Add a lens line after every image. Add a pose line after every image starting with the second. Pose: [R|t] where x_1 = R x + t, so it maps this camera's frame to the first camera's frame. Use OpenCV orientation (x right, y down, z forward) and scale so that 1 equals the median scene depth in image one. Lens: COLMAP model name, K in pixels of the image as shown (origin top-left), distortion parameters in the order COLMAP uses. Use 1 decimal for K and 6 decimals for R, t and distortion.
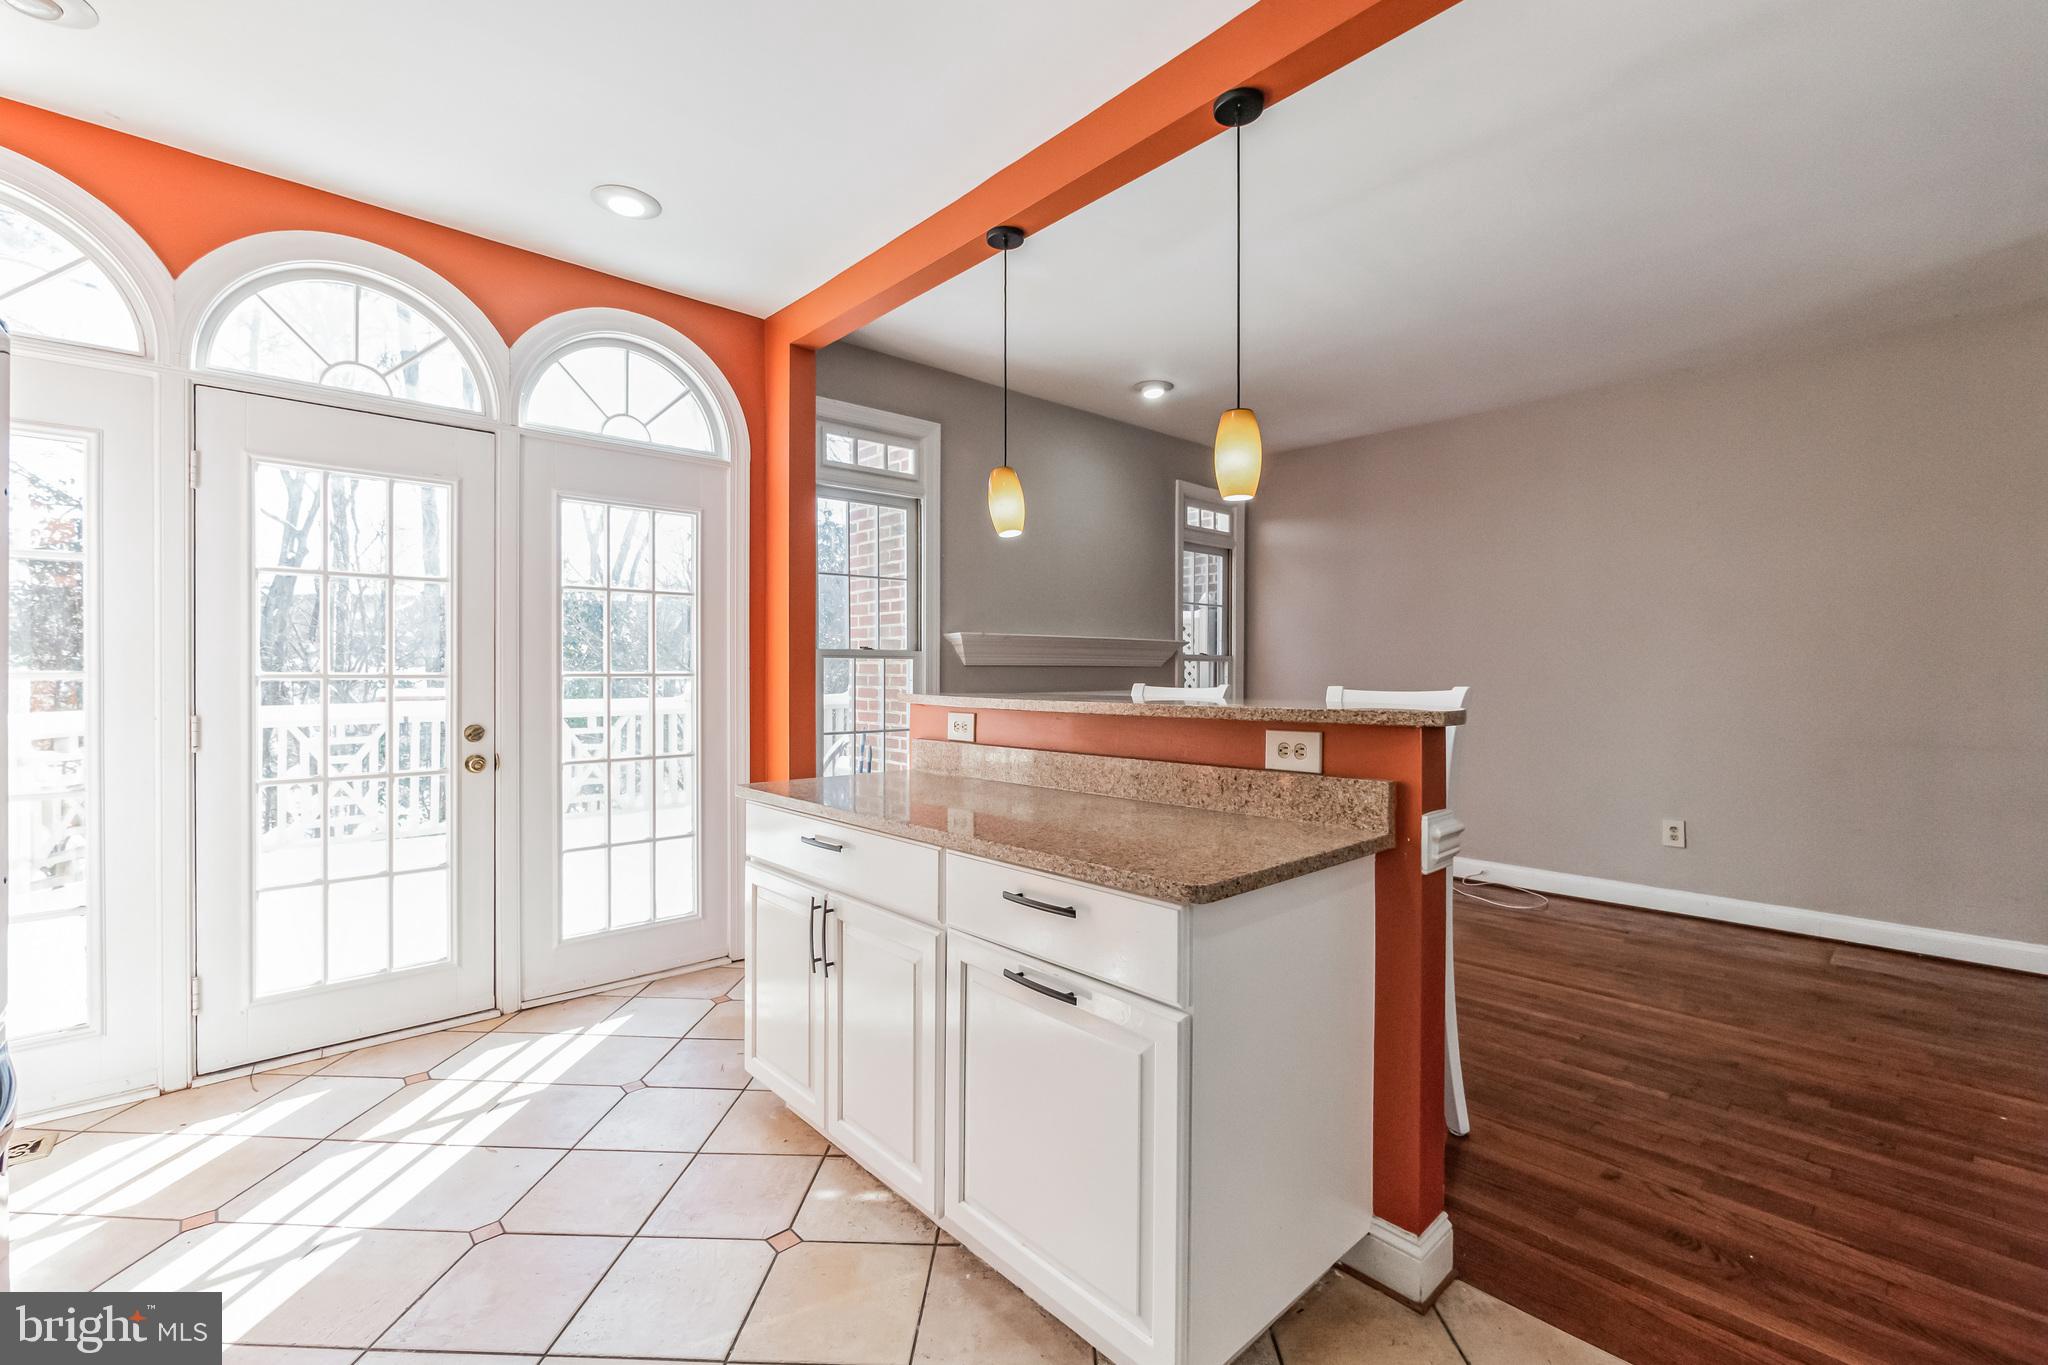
lens RADIAL K [[883.2, 0, 1010.3], [0, 883.2, 678.1], [0, 0, 1]] dist [-0.001815, 0.000370]
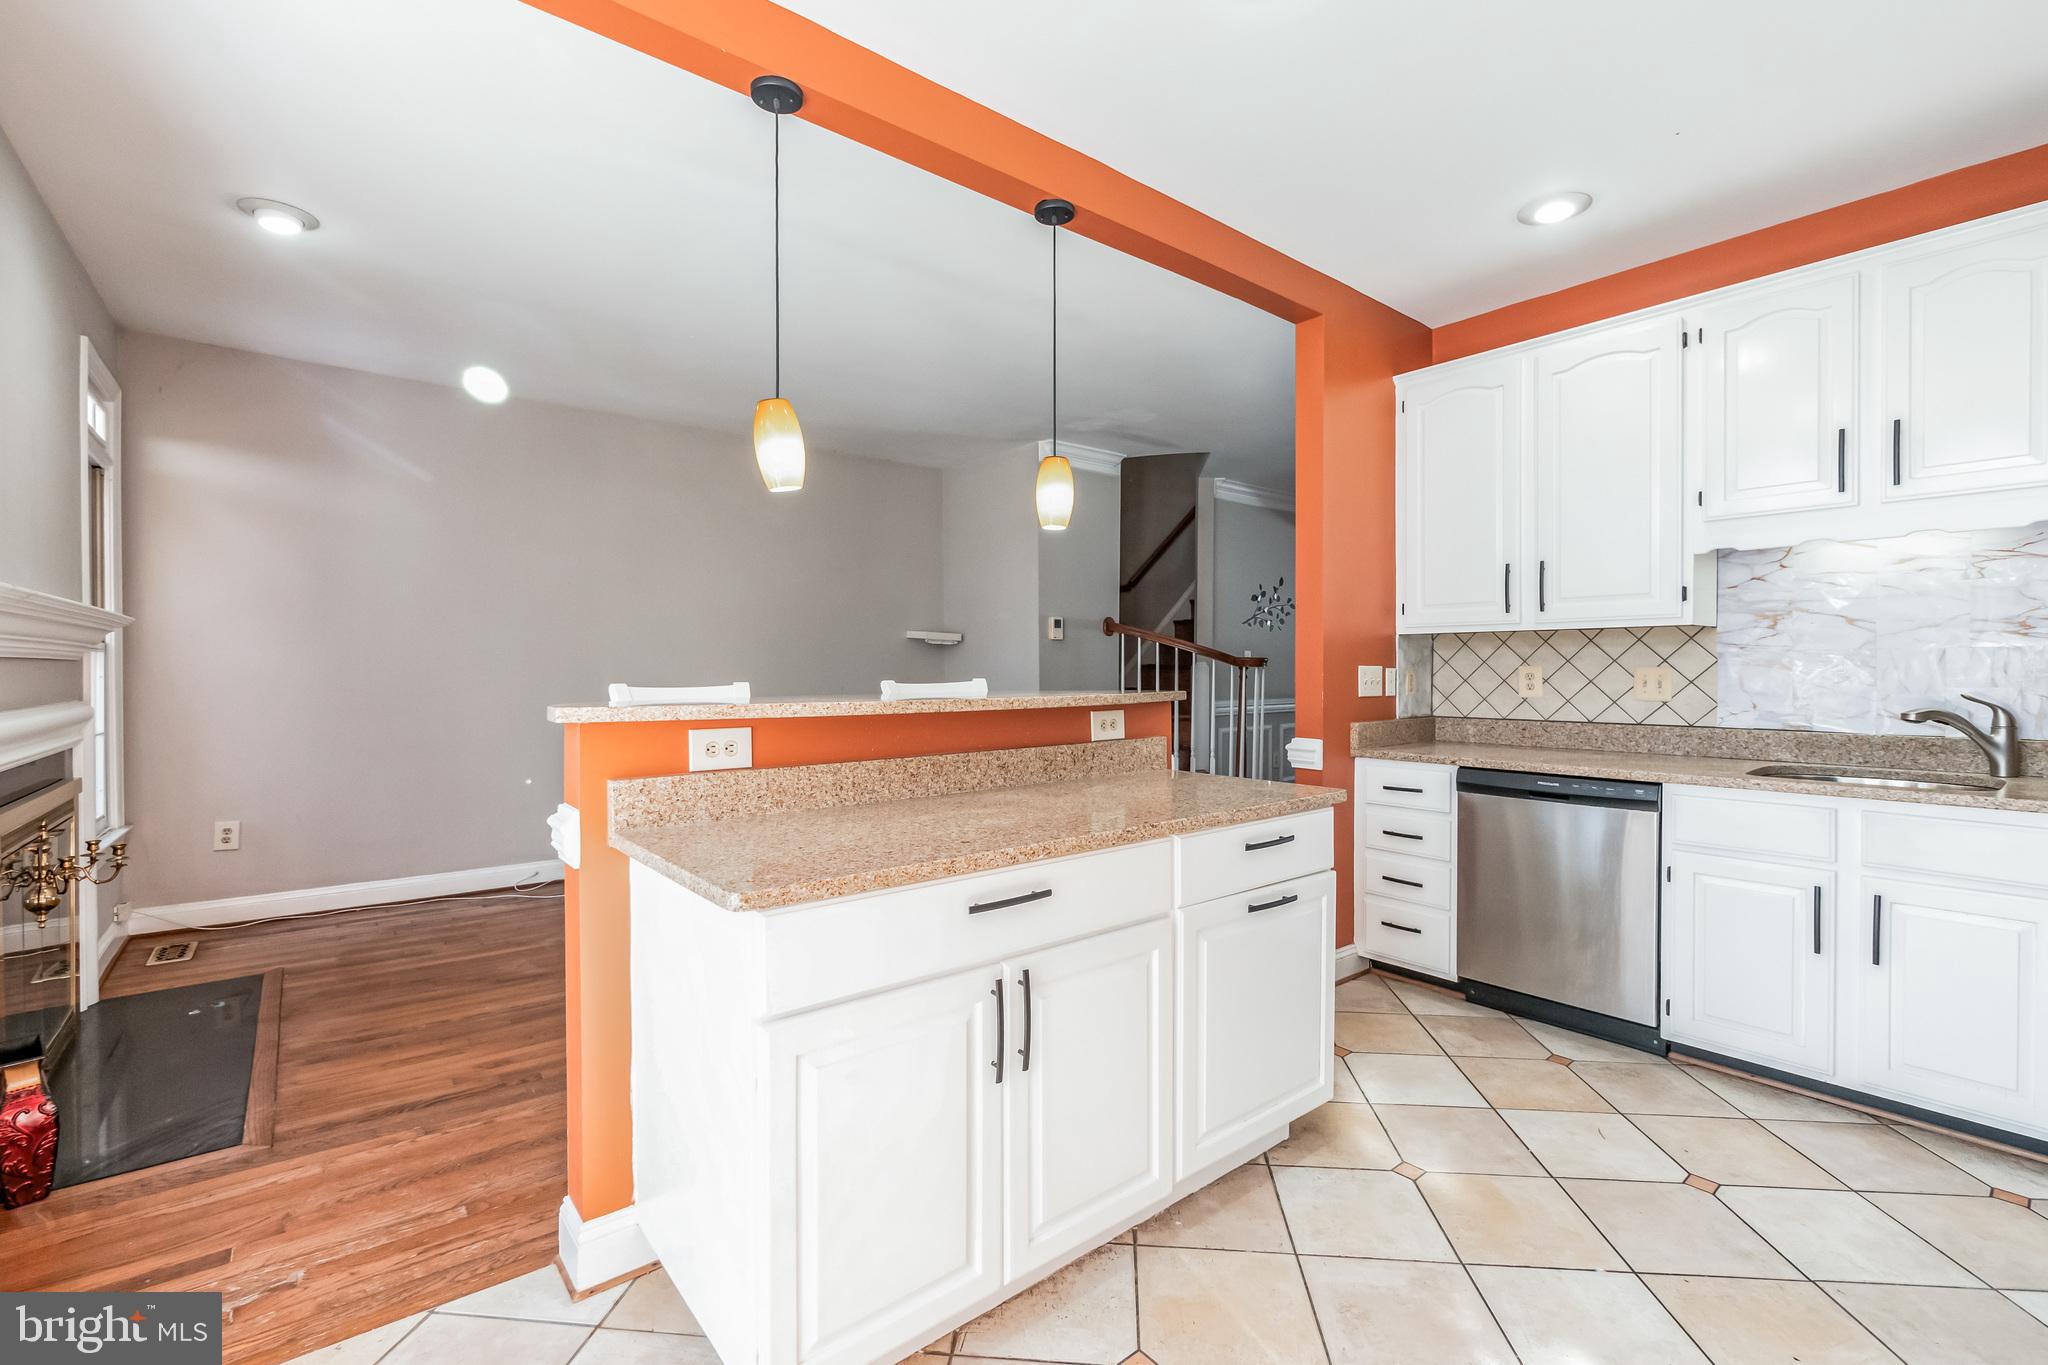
lens RADIAL K [[883.2, 0, 1010.3], [0, 883.2, 678.1], [0, 0, 1]] dist [-0.001815, 0.000370]
pose [[0.057235, -0.017055, 0.998215, -0.779949], [0.004465, 0.999848, 0.016827, -0.010984], [-0.998351, 0.003494, 0.057302, 0.782585]]
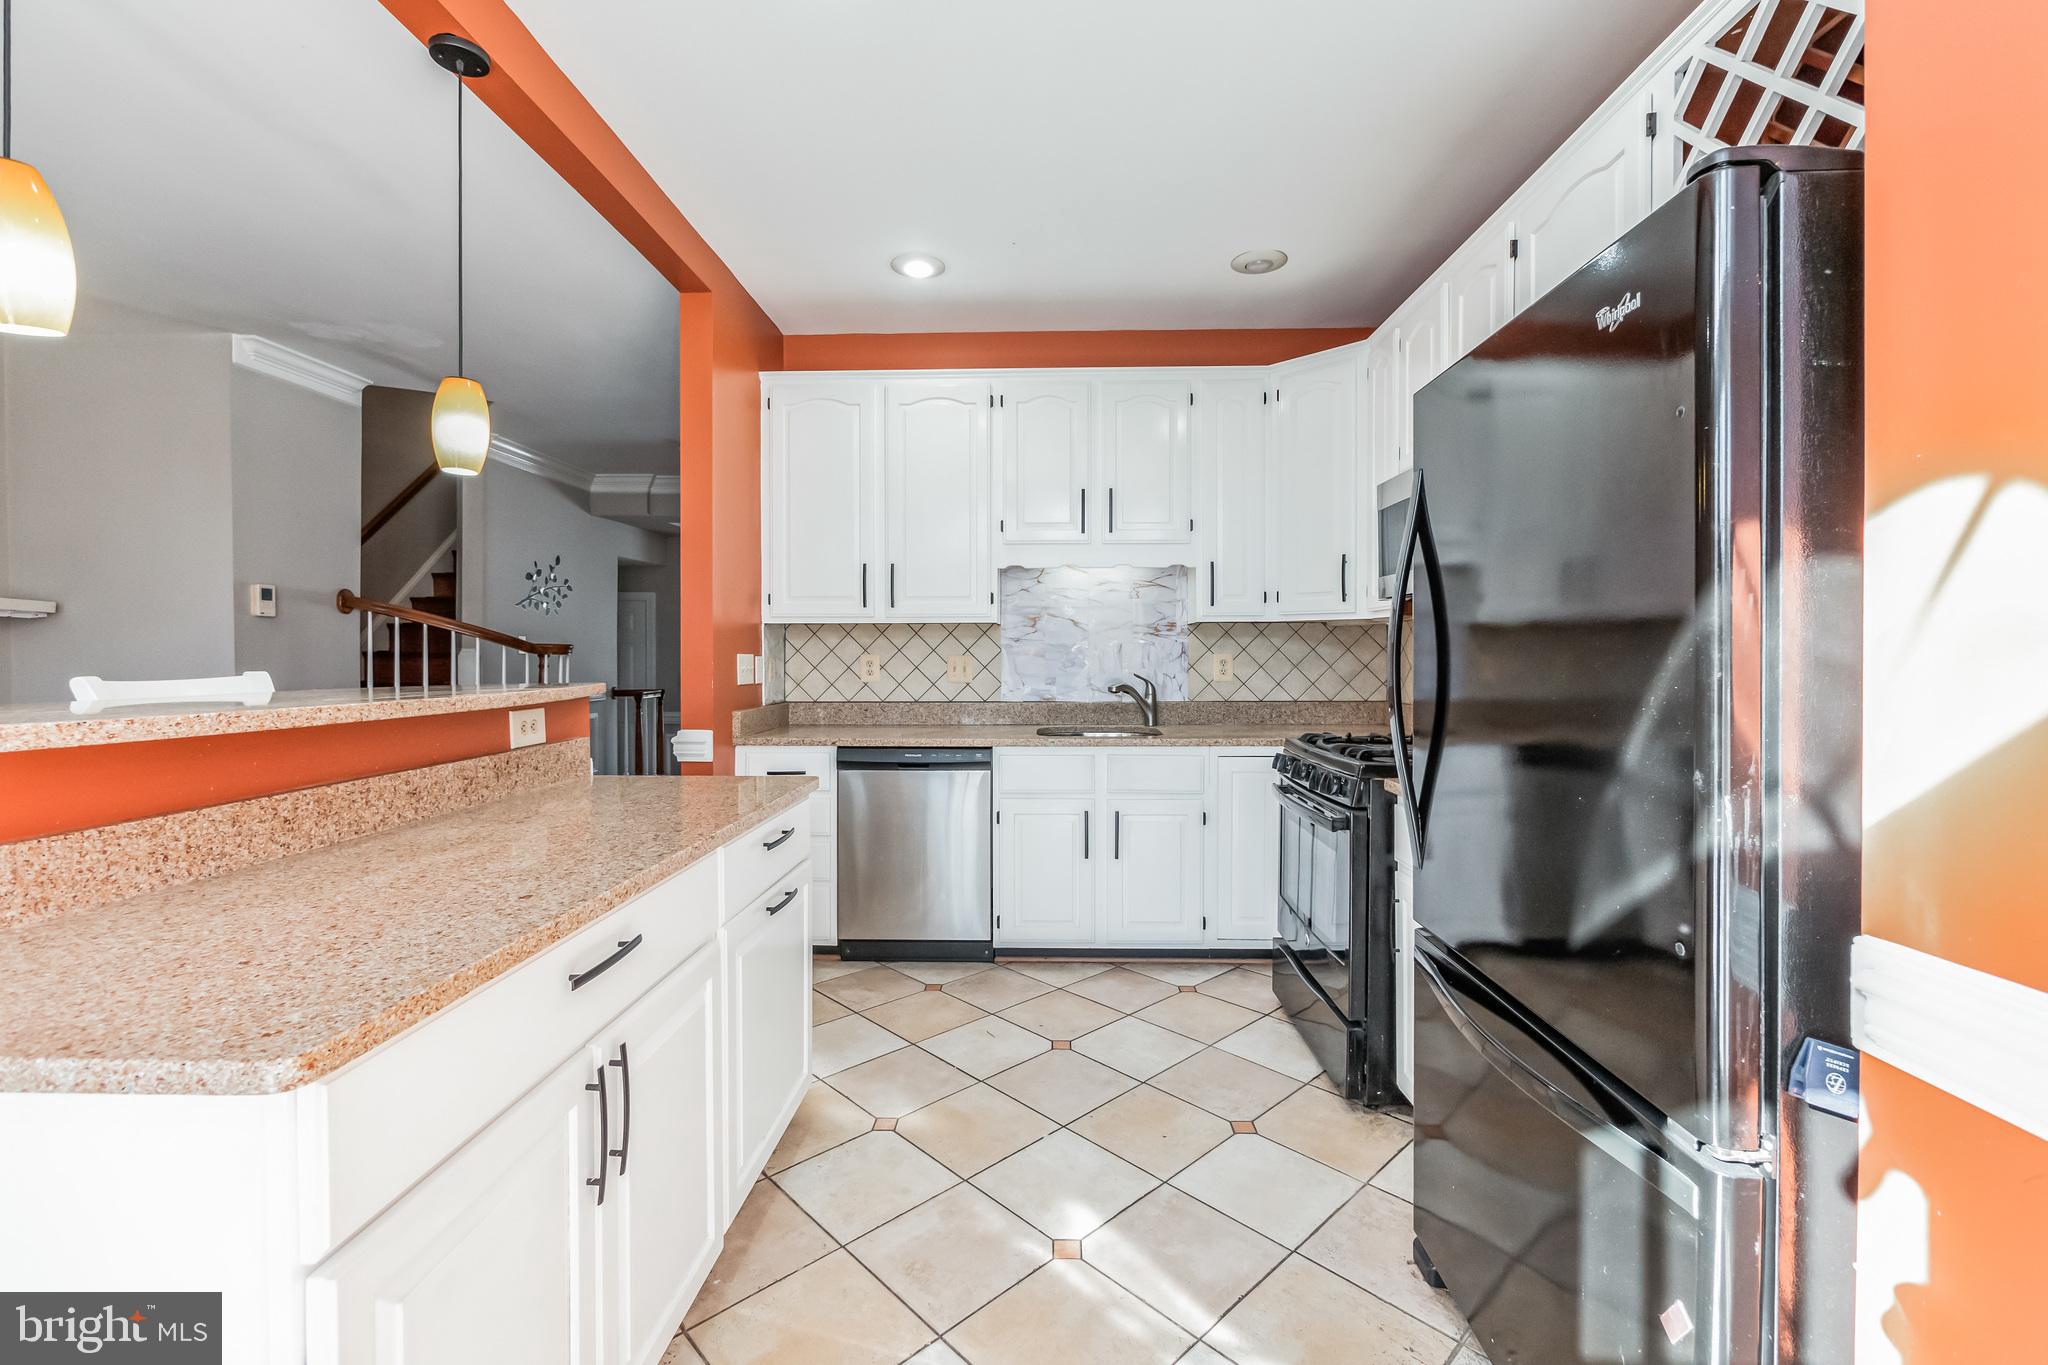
lens RADIAL K [[891.0, 0, 1019.5], [0, 891.0, 663.3], [0, 0, 1]] dist [-0.002839, 0.000094]
pose [[-0.720074, -0.012007, 0.693793, -0.657041], [-0.001998, 0.999882, 0.015231, -0.012064], [-0.693894, 0.009581, -0.720013, 1.003757]]
